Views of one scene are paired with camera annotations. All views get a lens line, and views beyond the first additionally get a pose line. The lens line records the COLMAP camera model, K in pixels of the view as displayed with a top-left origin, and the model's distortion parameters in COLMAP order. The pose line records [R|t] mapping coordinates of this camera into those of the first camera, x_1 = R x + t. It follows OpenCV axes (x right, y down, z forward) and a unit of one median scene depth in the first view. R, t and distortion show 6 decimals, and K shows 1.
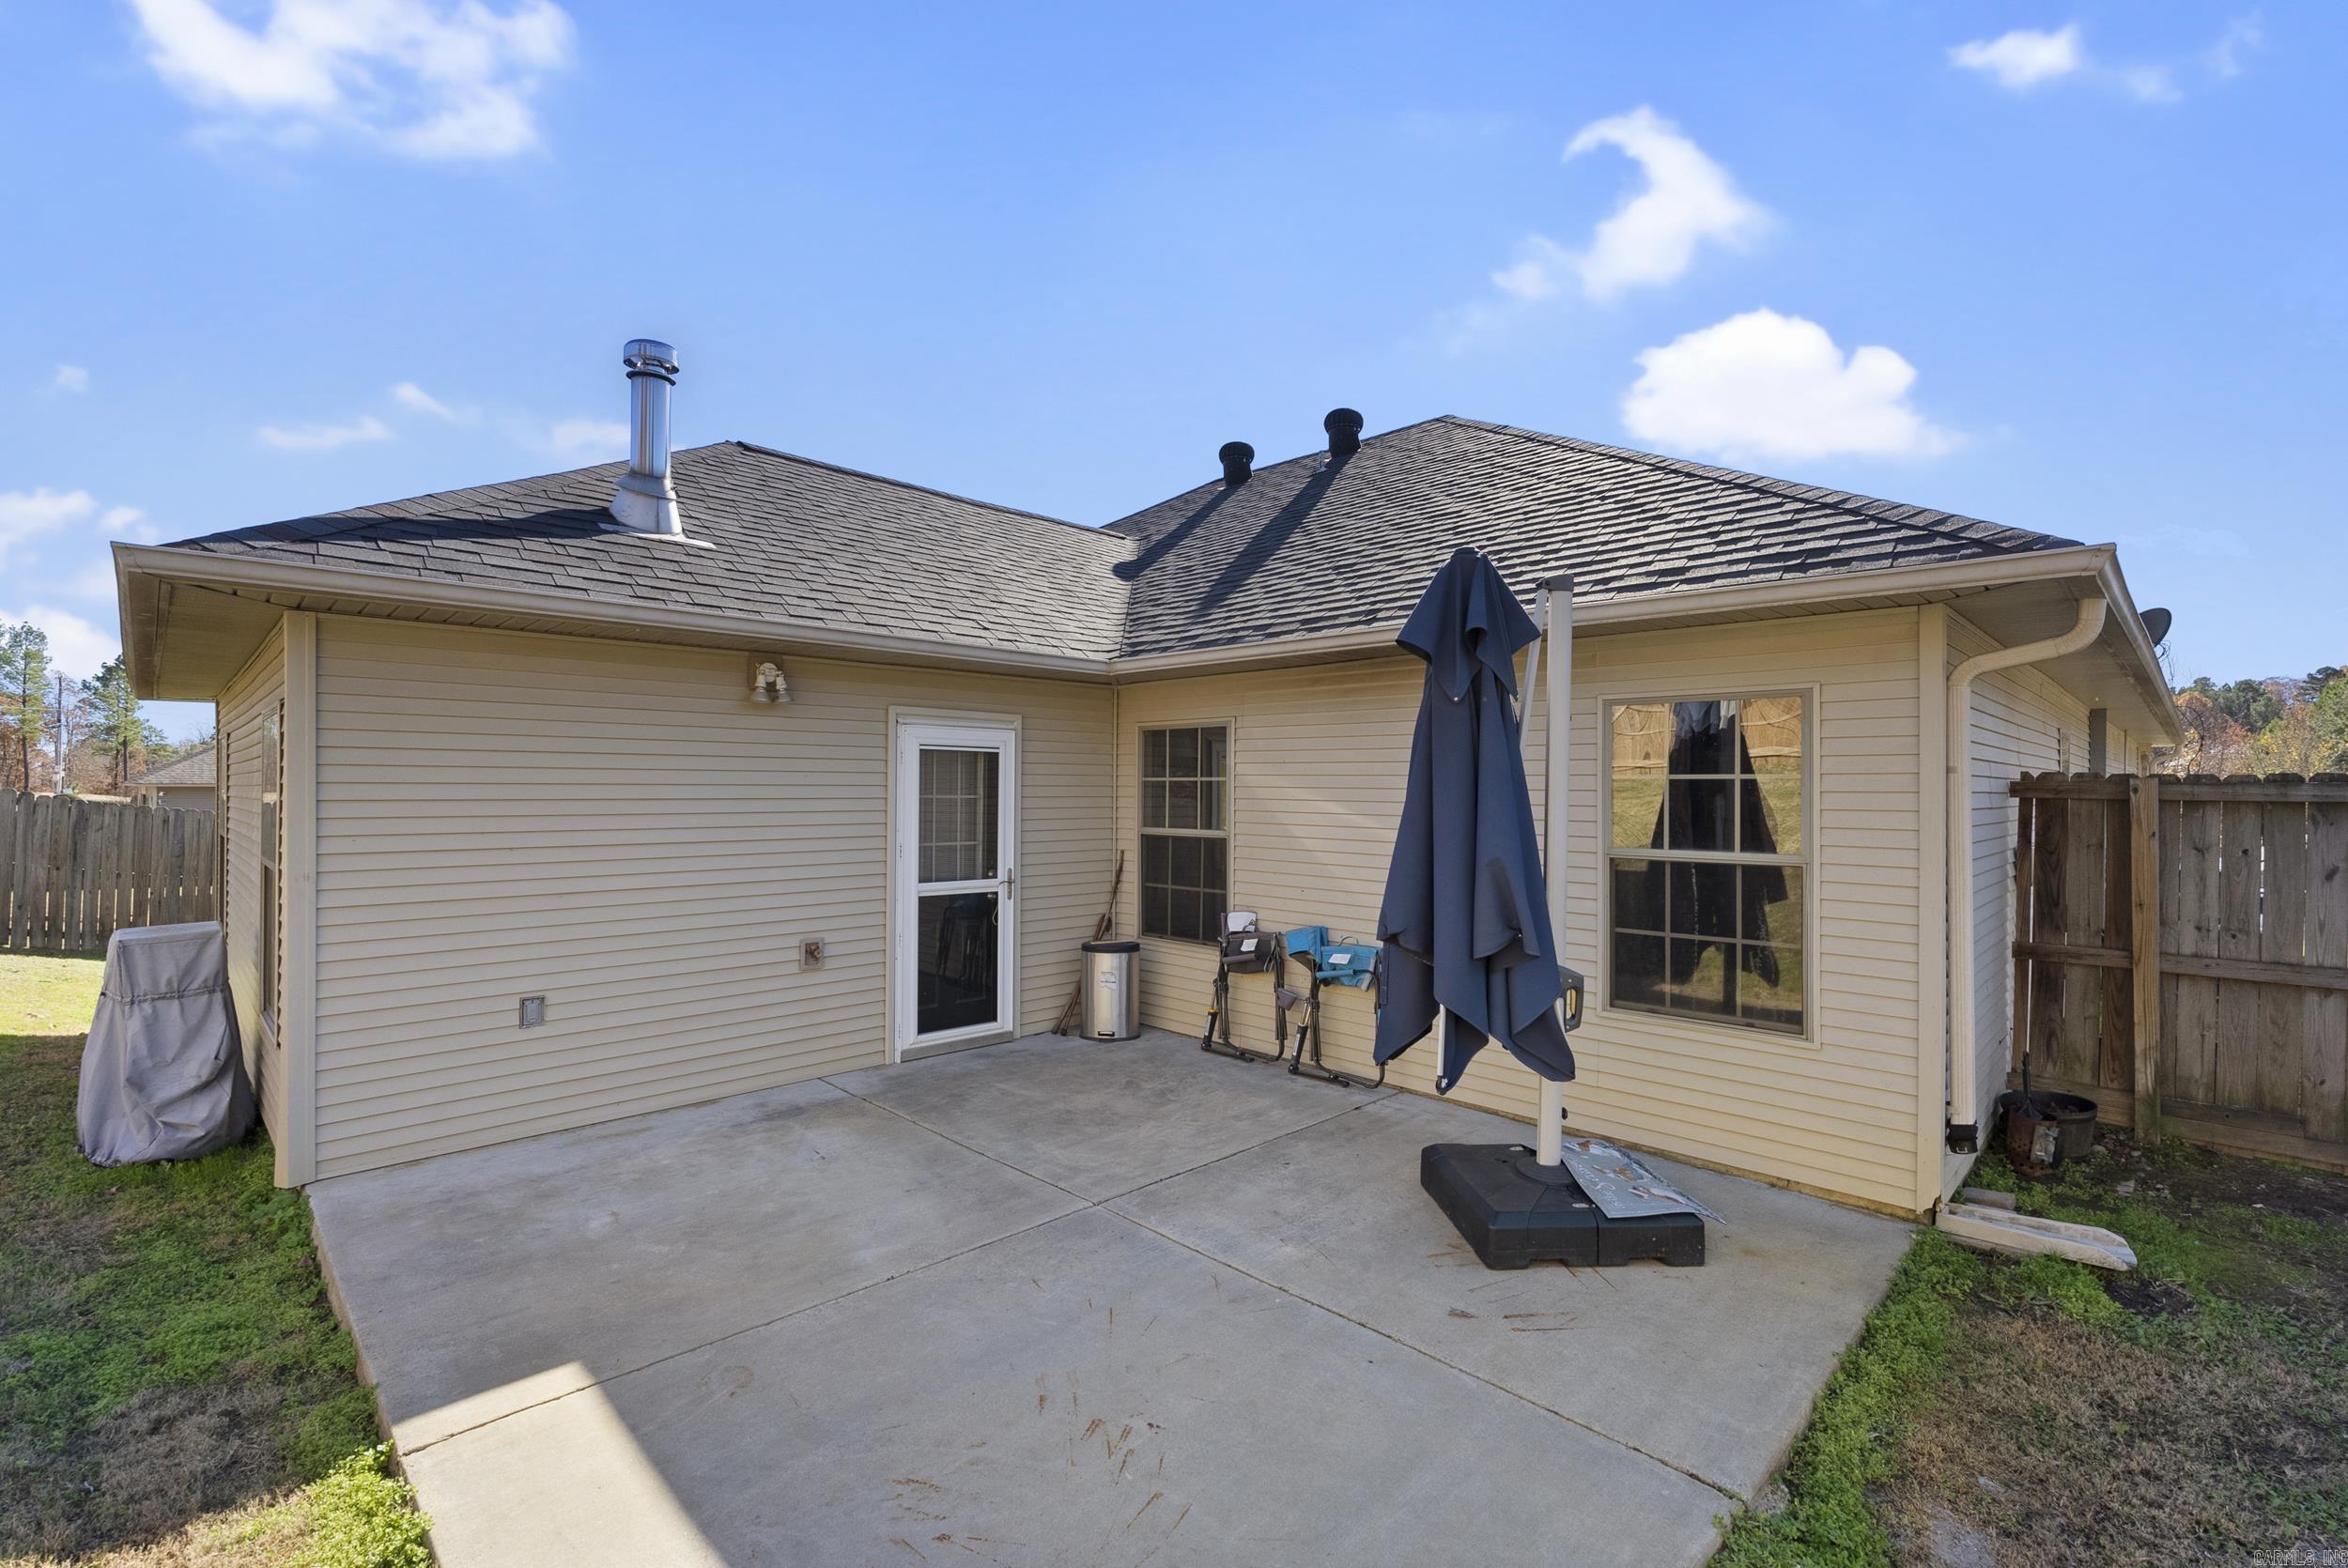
lens RADIAL K [[1039.3, 0, 1173.8], [0, 1039.3, 772.0], [0, 0, 1]] dist [-0.005680, 0.000698]
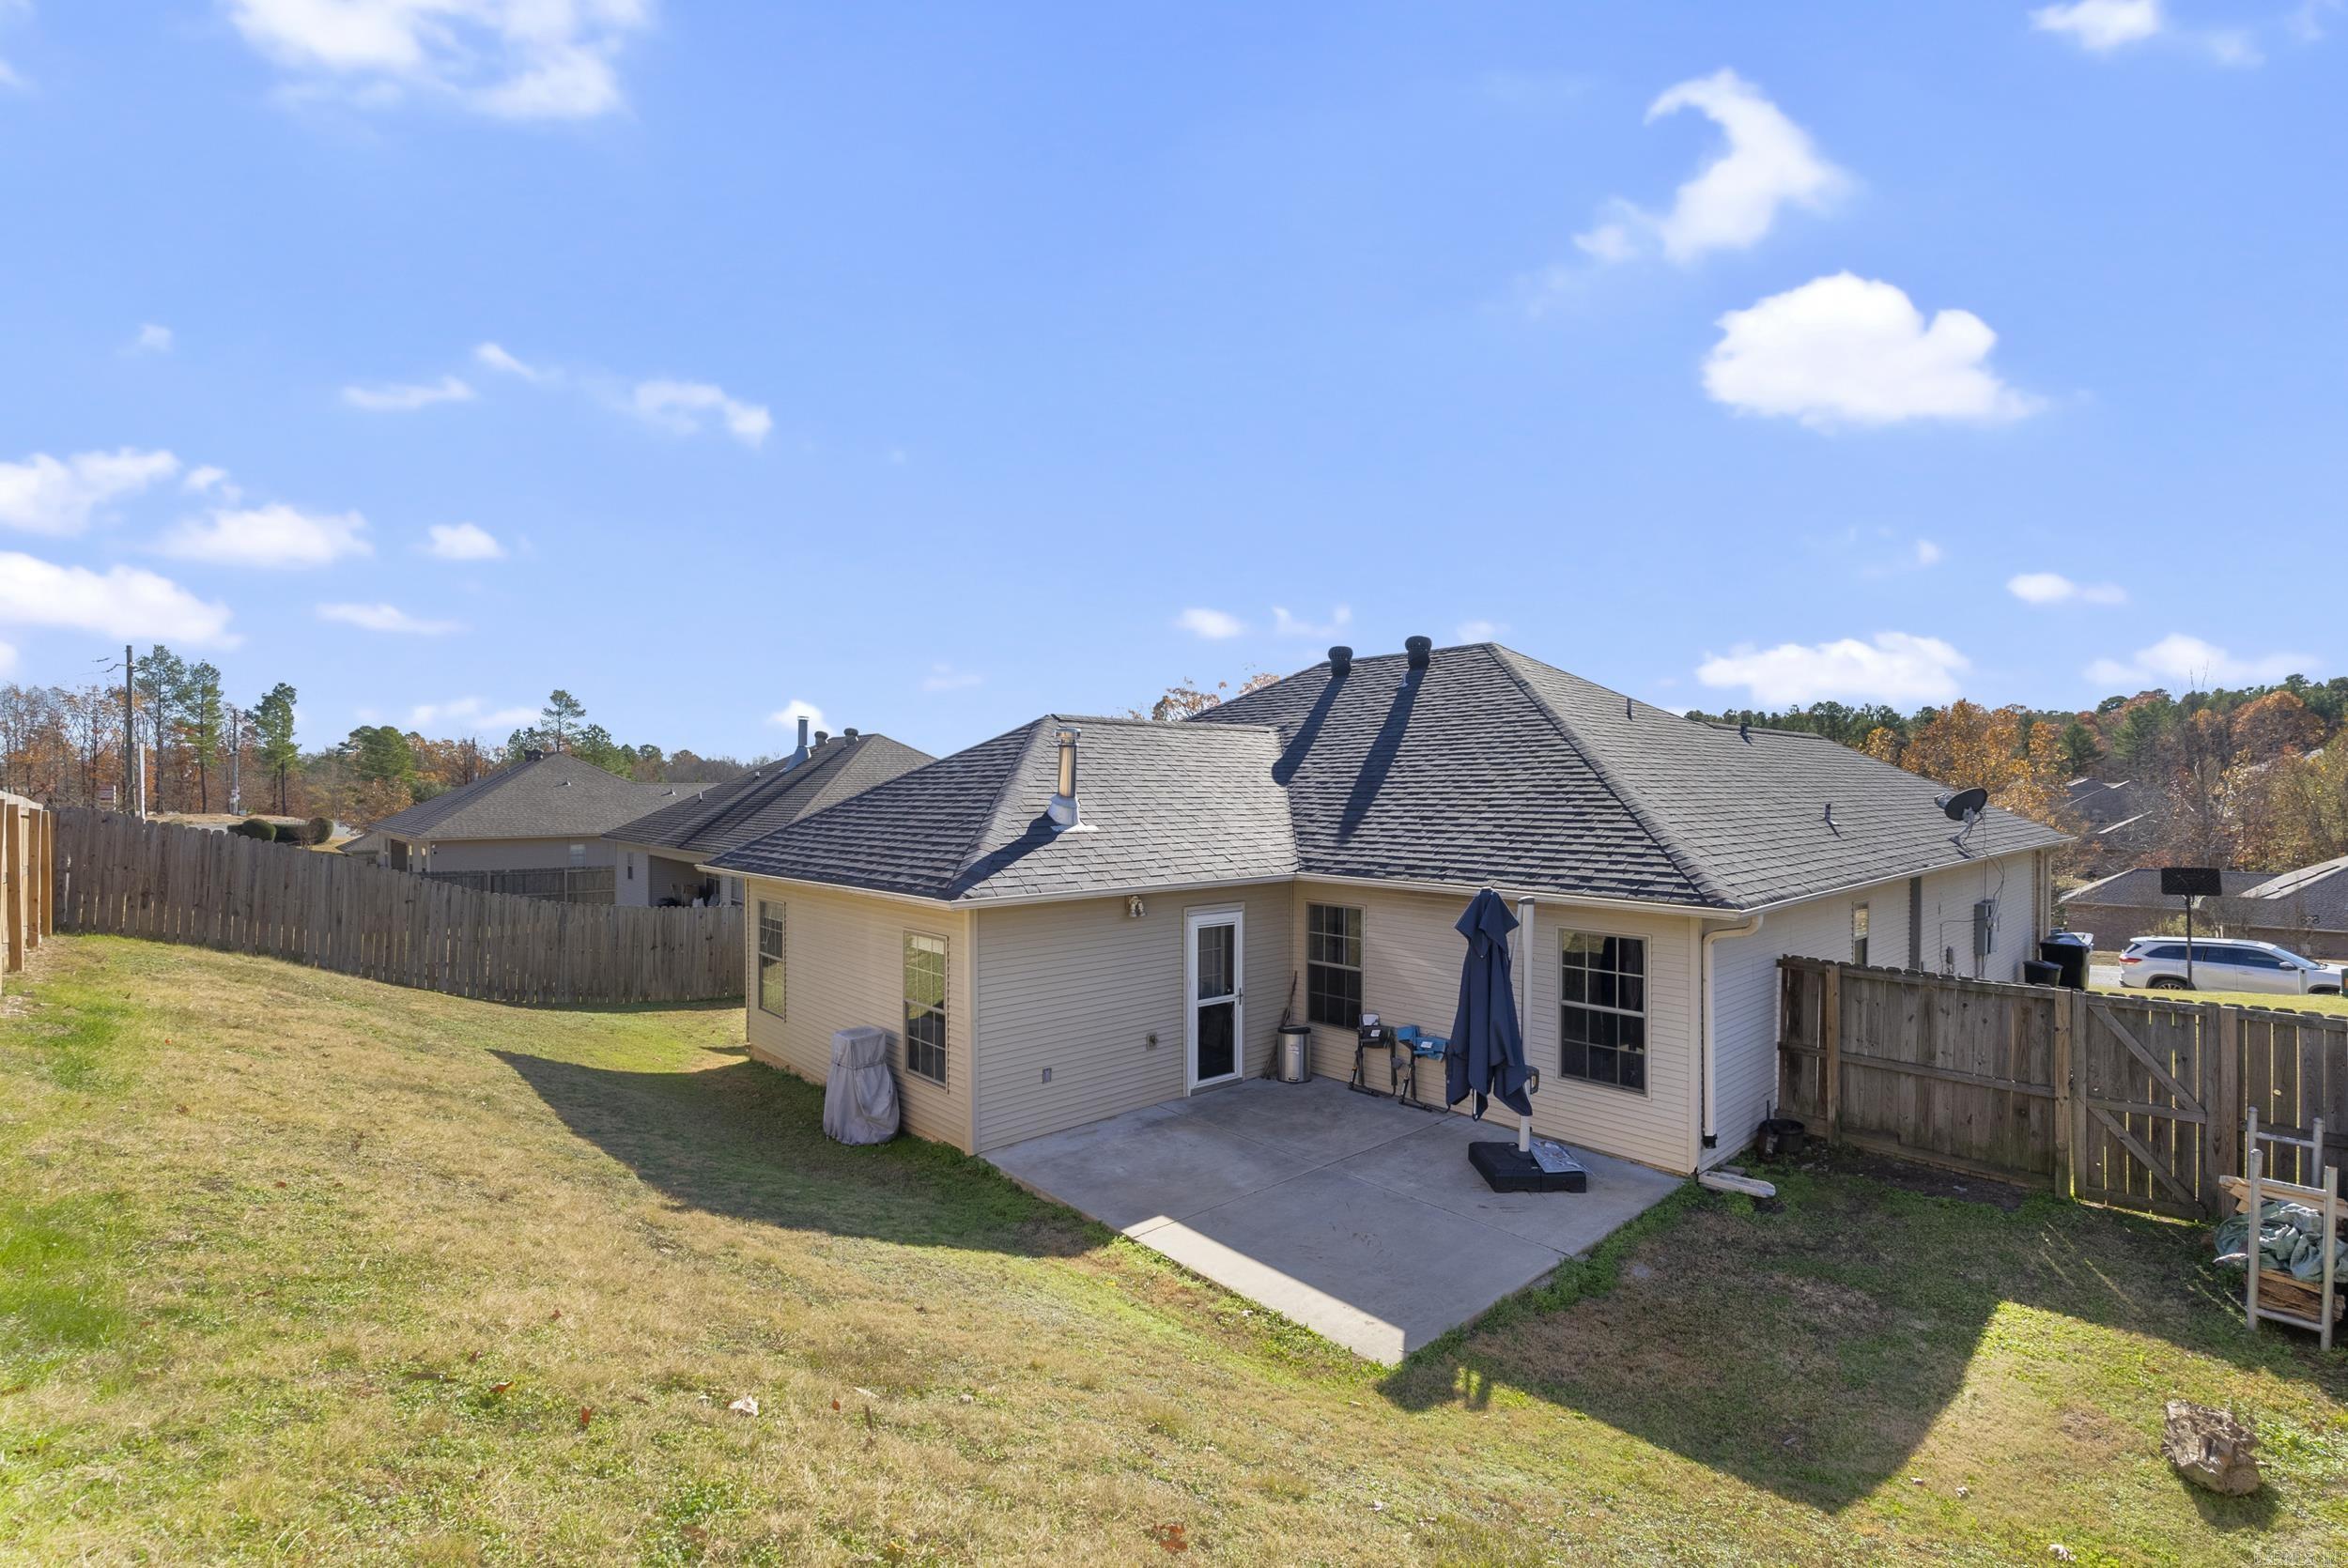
lens RADIAL K [[1034.3, 0, 1174.0], [0, 1034.3, 784.0], [0, 0, 1]] dist [-0.006675, 0.000494]
pose [[0.998508, -0.006565, -0.054201, -0.212239], [0.007186, 0.999911, 0.011279, -0.348116], [0.054122, -0.011651, 0.998466, -0.982431]]
